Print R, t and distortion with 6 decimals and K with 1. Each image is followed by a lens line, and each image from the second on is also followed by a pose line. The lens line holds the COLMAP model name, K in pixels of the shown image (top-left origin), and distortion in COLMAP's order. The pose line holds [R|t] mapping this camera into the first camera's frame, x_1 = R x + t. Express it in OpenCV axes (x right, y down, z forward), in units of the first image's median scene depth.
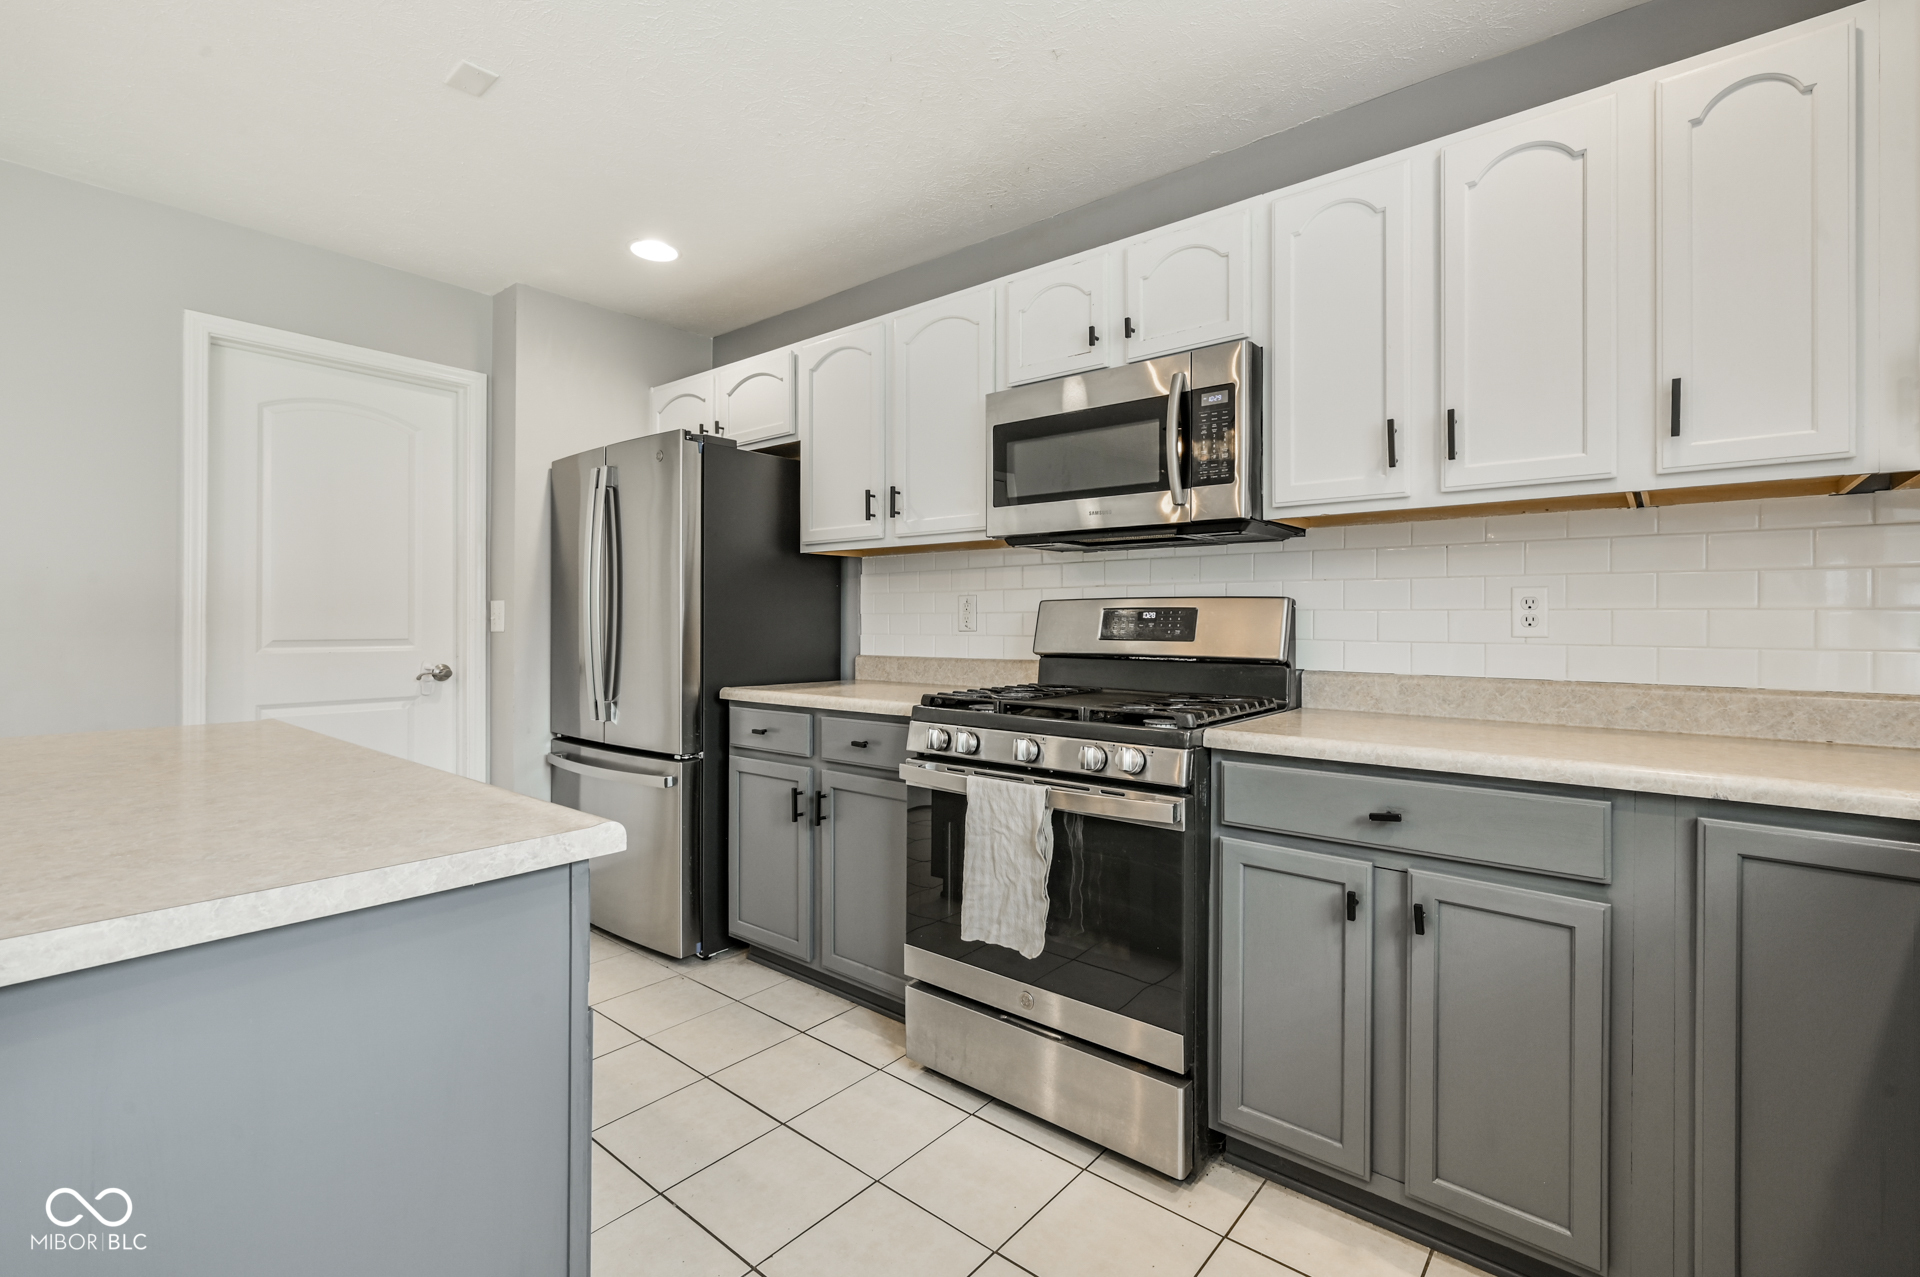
lens RADIAL K [[850.6, 0, 953.5], [0, 850.6, 628.1], [0, 0, 1]] dist [0.001511, -0.000460]
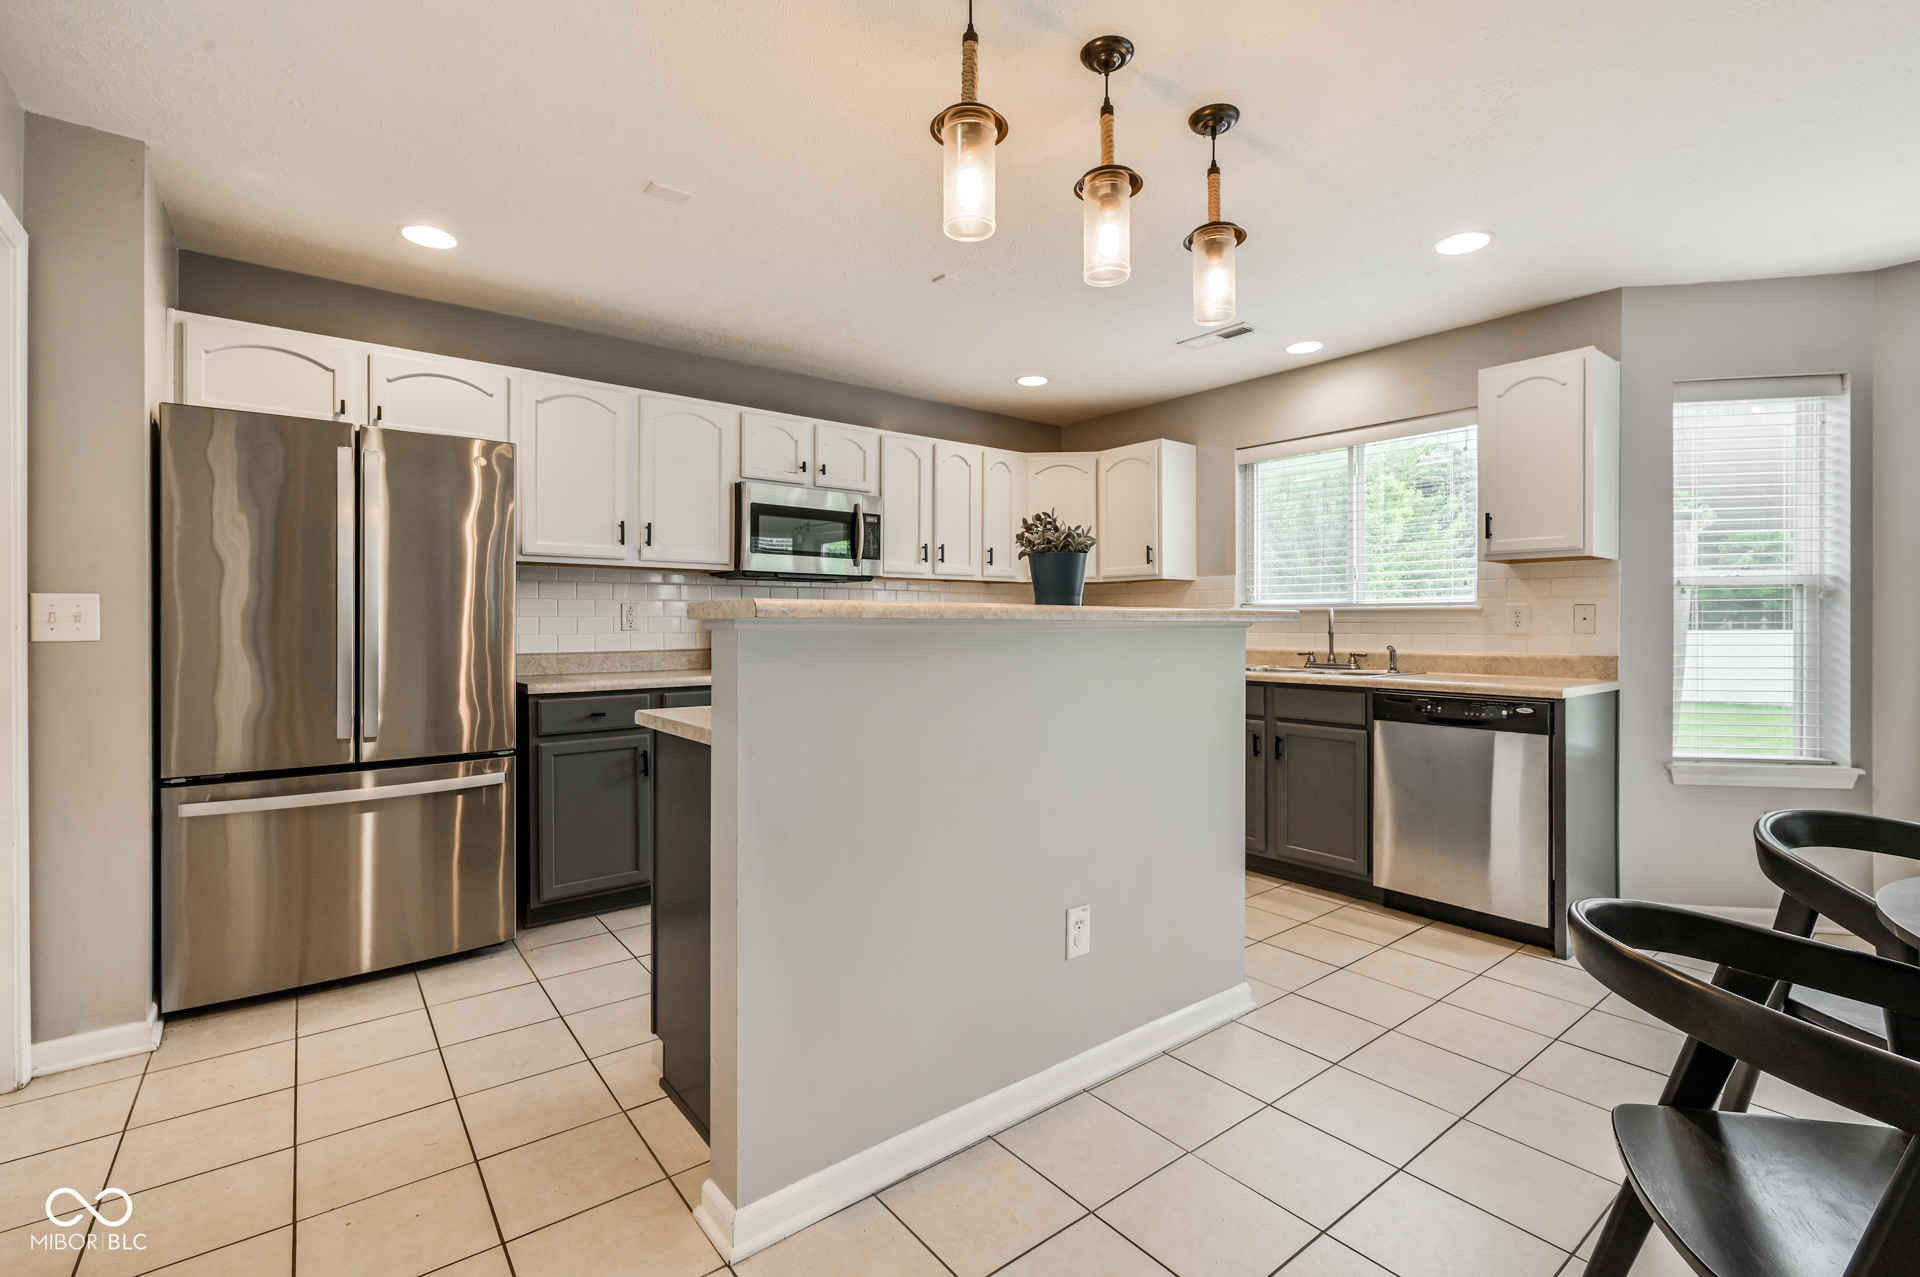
lens RADIAL K [[850.6, 0, 953.5], [0, 850.6, 628.1], [0, 0, 1]] dist [0.001511, -0.000460]
pose [[0.217229, -0.008341, 0.976085, -1.454181], [0.006642, 0.999953, 0.007067, -0.006570], [-0.976098, 0.004948, 0.217274, 0.272736]]
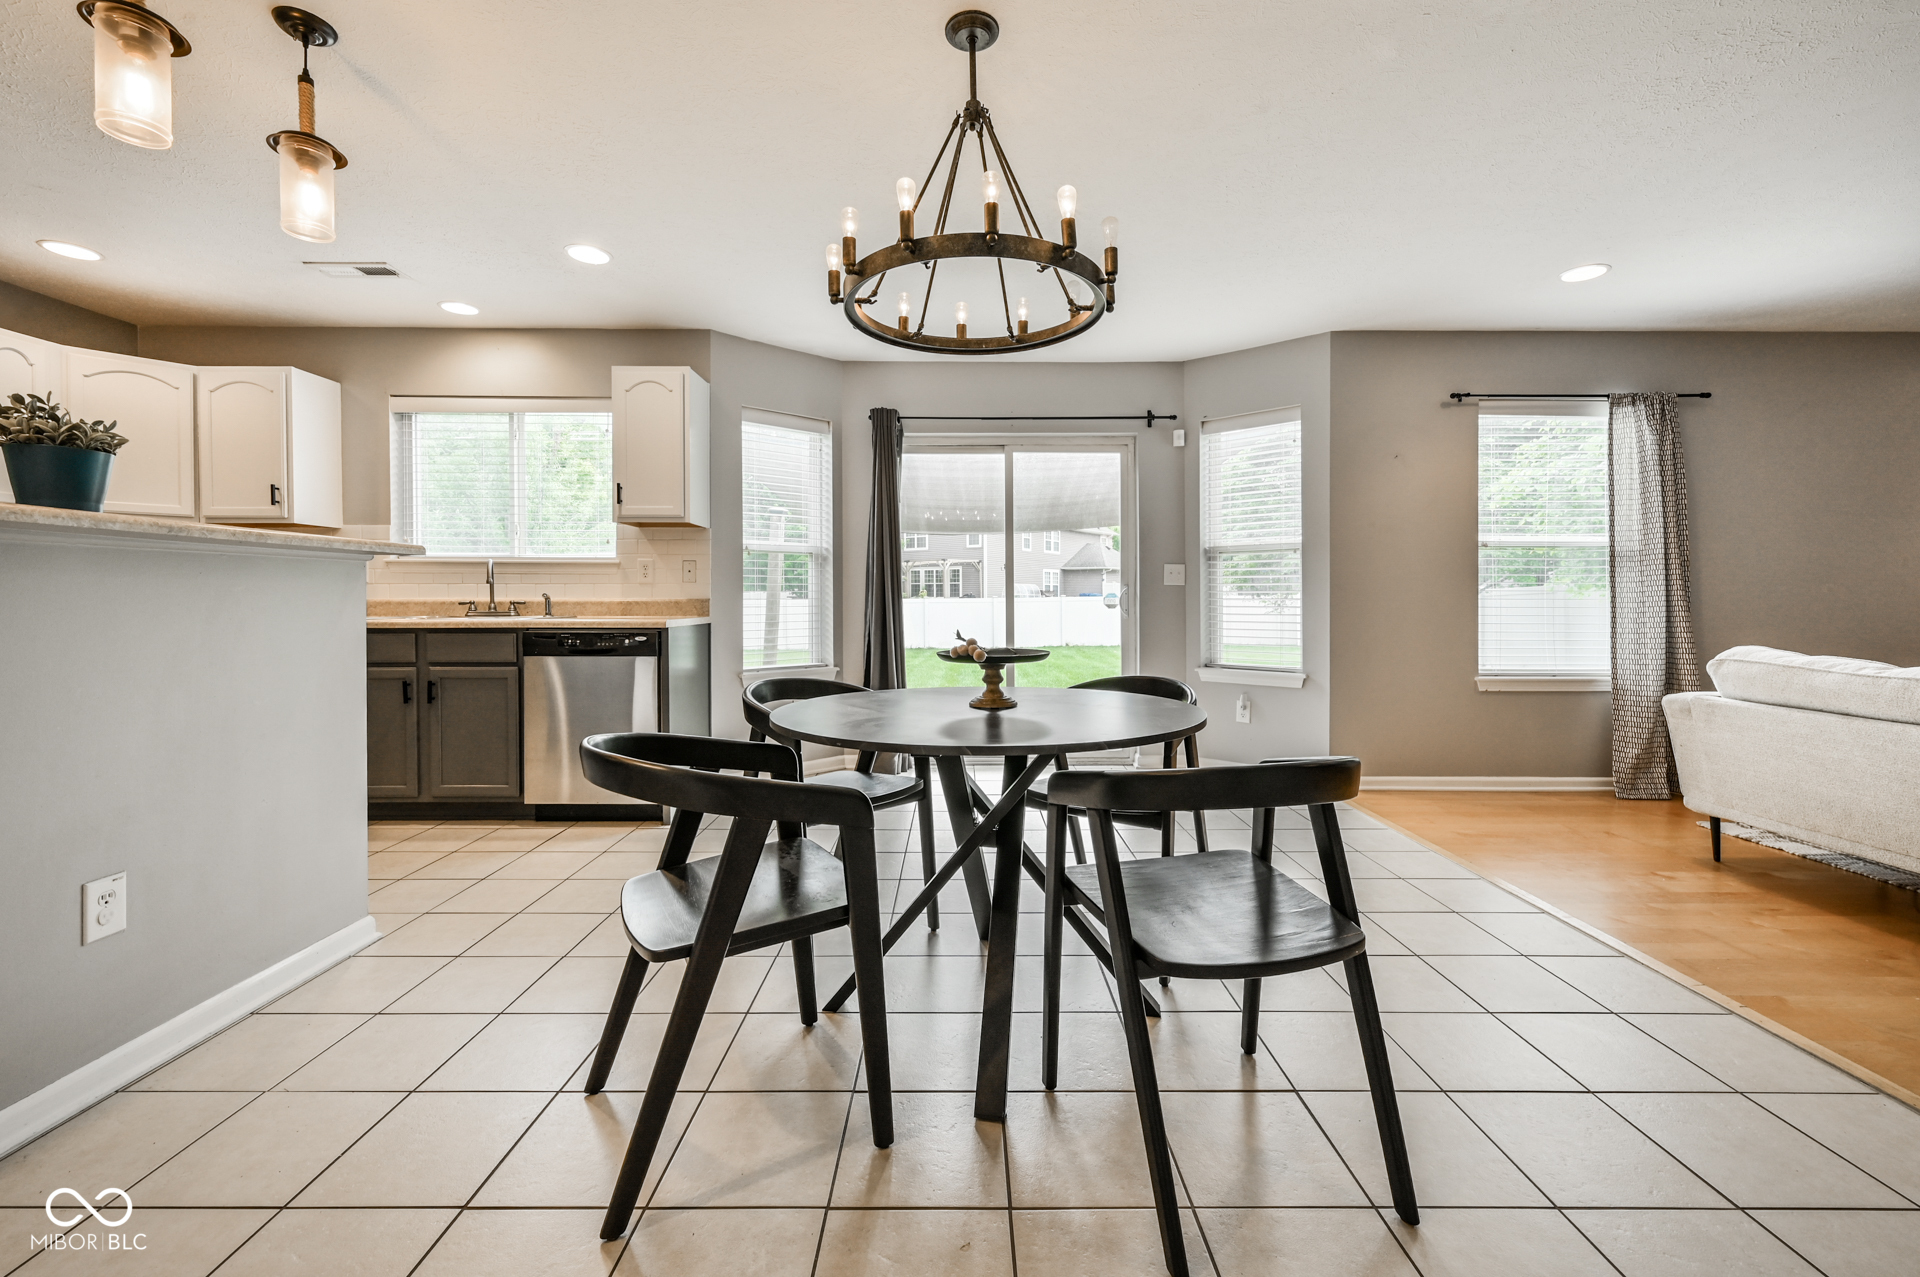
lens RADIAL K [[777.7, 0, 958.1], [0, 777.7, 606.7], [0, 0, 1]] dist [0.001308, 0.000276]
pose [[-0.635648, -0.012098, 0.771884, -1.558481], [0.001760, 0.999852, 0.017120, 0.044783], [-0.771977, 0.012241, -0.635533, 0.193923]]
